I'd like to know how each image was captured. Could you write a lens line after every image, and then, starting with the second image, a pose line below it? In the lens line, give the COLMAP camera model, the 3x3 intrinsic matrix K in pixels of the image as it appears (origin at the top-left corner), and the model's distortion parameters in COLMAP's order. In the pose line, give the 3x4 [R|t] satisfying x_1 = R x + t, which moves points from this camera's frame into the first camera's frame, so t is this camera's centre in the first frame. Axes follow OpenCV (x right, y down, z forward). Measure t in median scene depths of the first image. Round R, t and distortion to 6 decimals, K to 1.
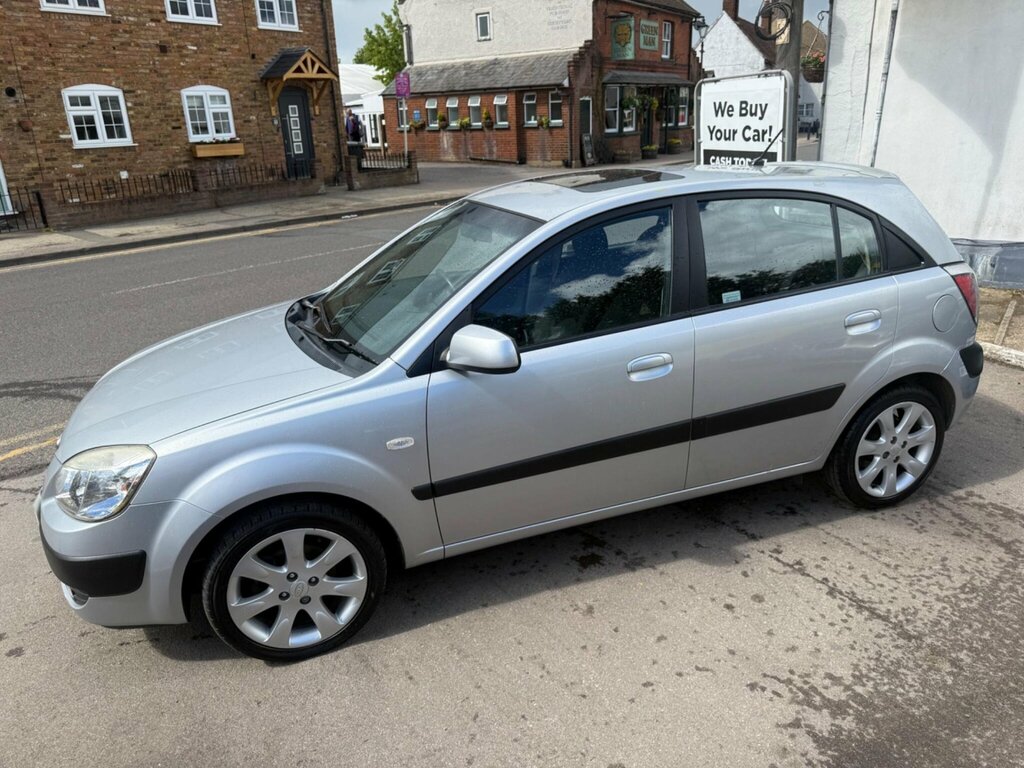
lens RADIAL K [[726.9, 0, 512.8], [0, 726.9, 380.9], [0, 0, 1]] dist [-0.001060, -0.005777]
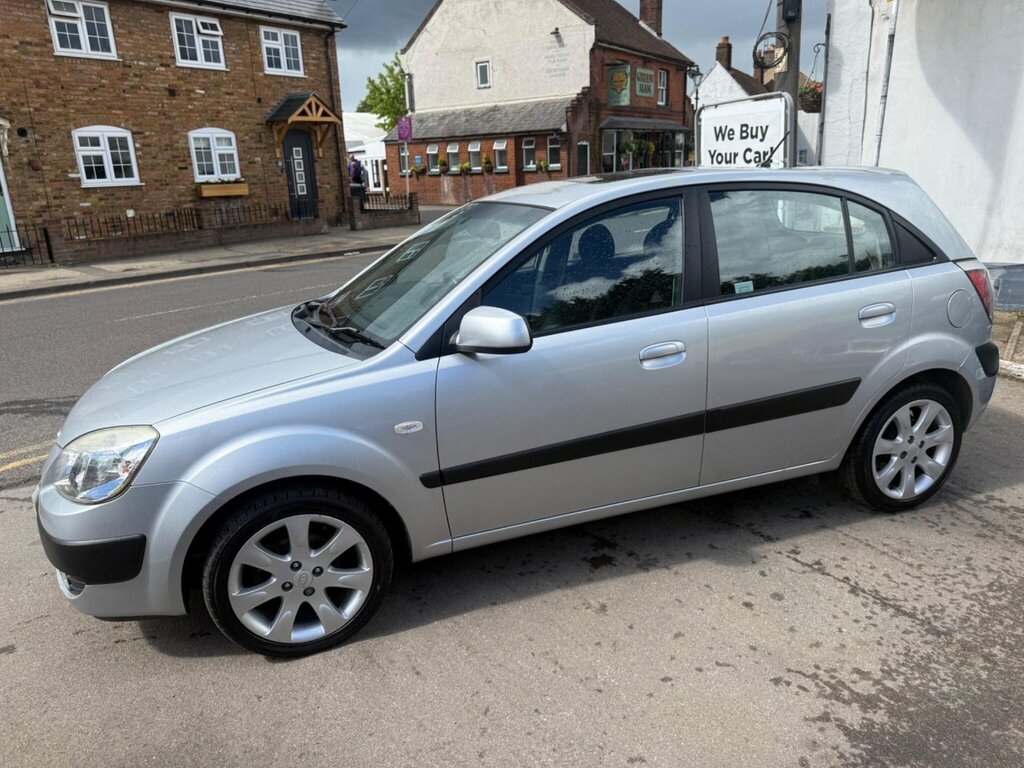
lens RADIAL K [[725.1, 0, 506.9], [0, 725.1, 384.0], [0, 0, 1]] dist [0.002629, -0.010644]
pose [[0.999982, -0.000549, -0.005910, -0.002707], [0.000214, 0.998396, -0.056624, 0.012933], [0.005932, 0.056622, 0.998378, 0.004078]]
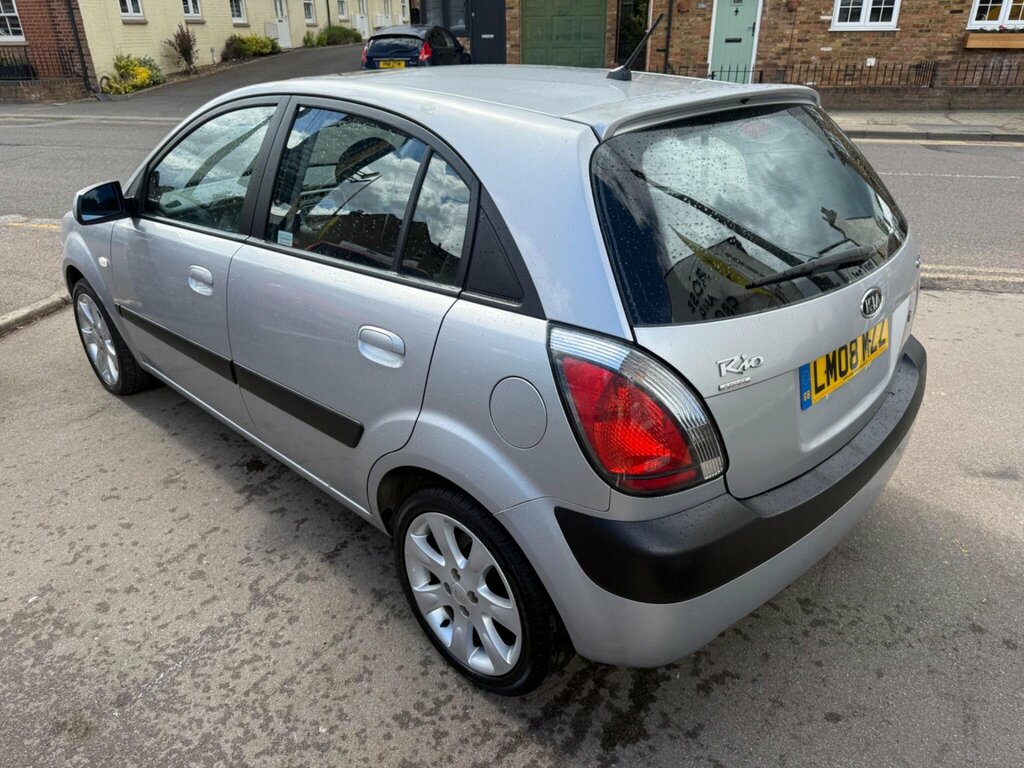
lens RADIAL K [[724.7, 0, 513.6], [0, 724.7, 382.8], [0, 0, 1]] dist [0.008560, -0.012992]
pose [[0.445471, 0.421293, -0.789980, 0.197721], [-0.307910, 0.900635, 0.306674, -0.053706], [0.840683, 0.106628, 0.530927, 0.147945]]
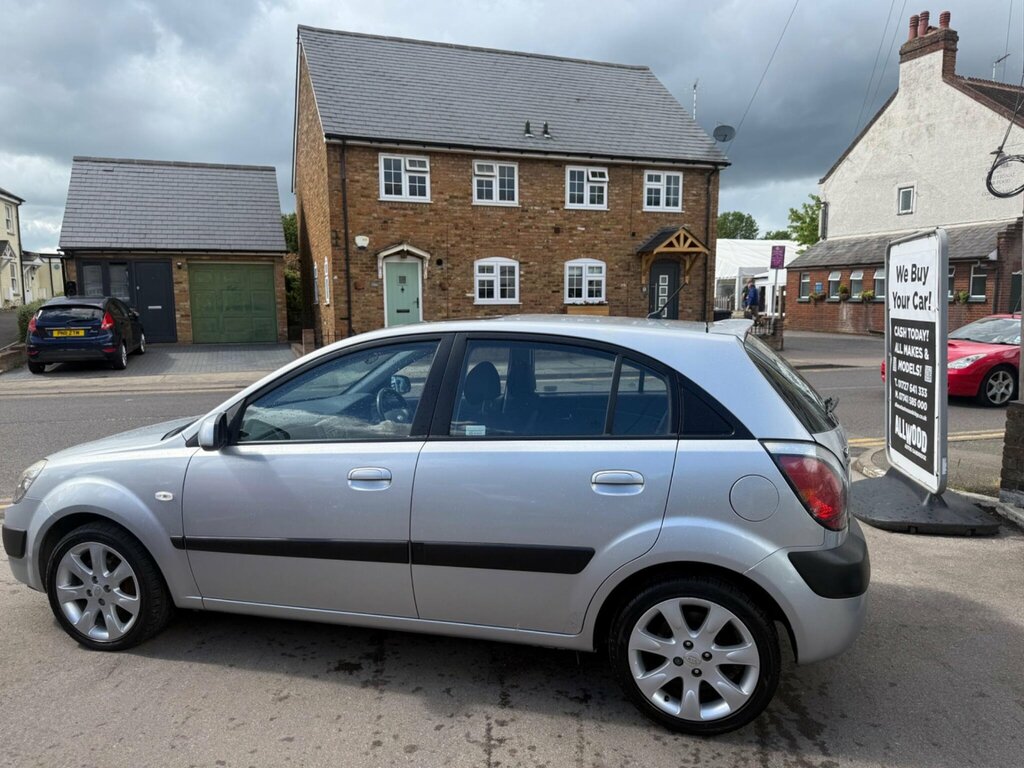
lens RADIAL K [[703.6, 0, 509.6], [0, 703.6, 397.0], [0, 0, 1]] dist [0.097413, -0.156178]
pose [[0.824659, 0.107139, -0.555391, 0.161606], [-0.213926, 0.968040, -0.130901, -0.008610], [0.523616, 0.226761, 0.821222, 0.036693]]
